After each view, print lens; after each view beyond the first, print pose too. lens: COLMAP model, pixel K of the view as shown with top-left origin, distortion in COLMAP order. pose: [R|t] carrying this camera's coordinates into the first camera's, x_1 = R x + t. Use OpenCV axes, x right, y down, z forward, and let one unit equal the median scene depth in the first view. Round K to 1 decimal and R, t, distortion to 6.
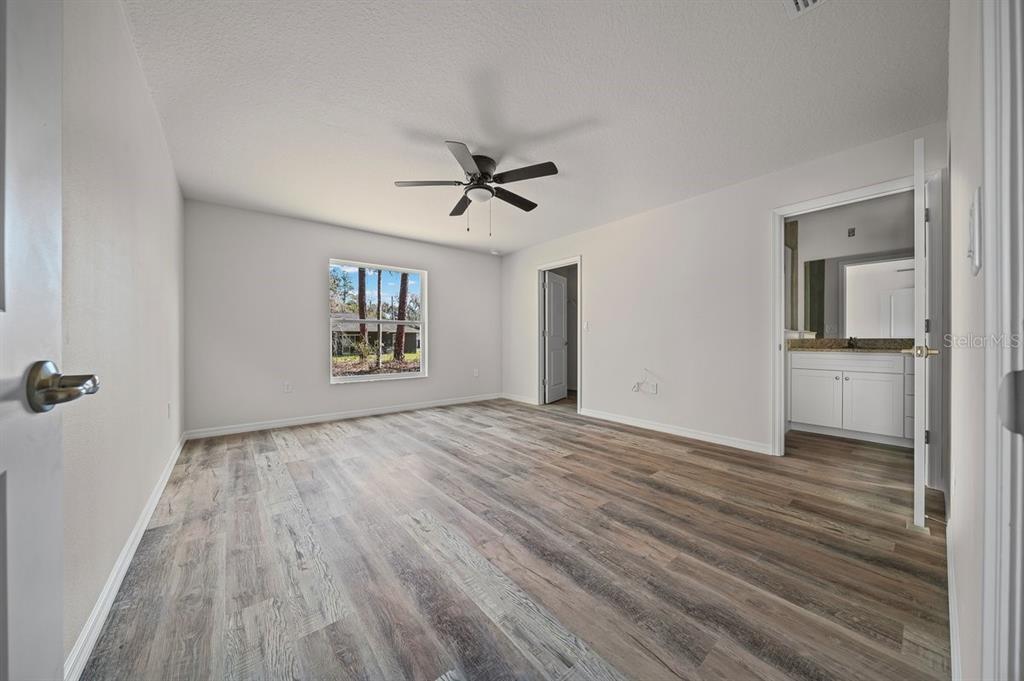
lens RADIAL K [[353.6, 0, 513.4], [0, 353.6, 338.8], [0, 0, 1]] dist [-0.007832, 0.000165]
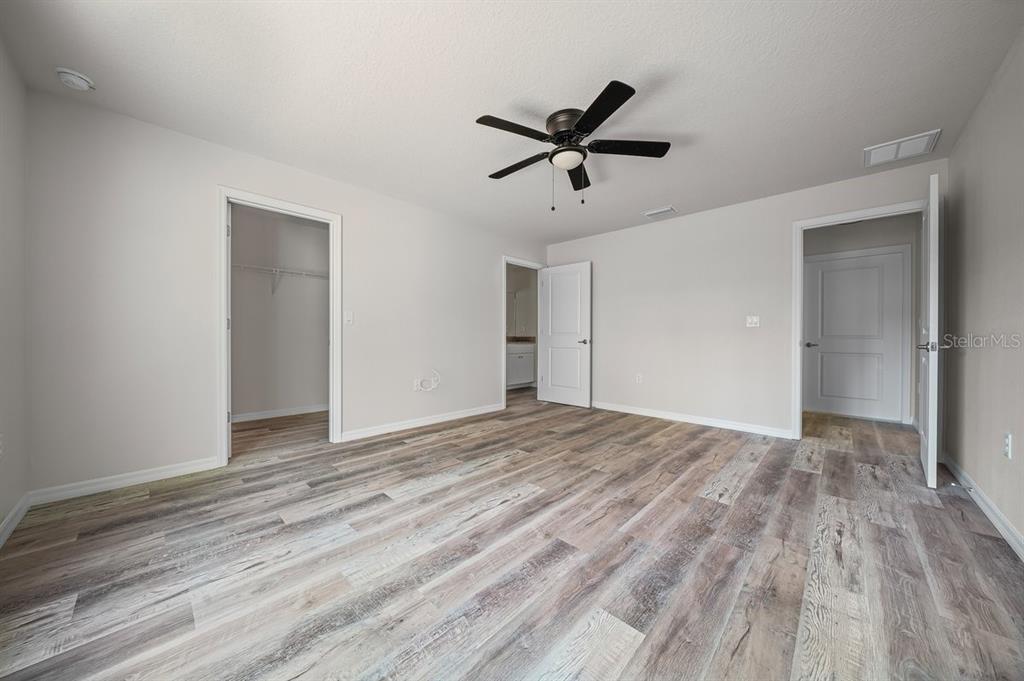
lens RADIAL K [[353.6, 0, 513.4], [0, 353.6, 338.8], [0, 0, 1]] dist [-0.007832, 0.000165]
pose [[-0.138177, -0.005557, 0.990392, -0.923212], [-0.006091, 0.999970, 0.004761, 0.007068], [-0.990389, -0.005375, -0.138207, 1.290425]]
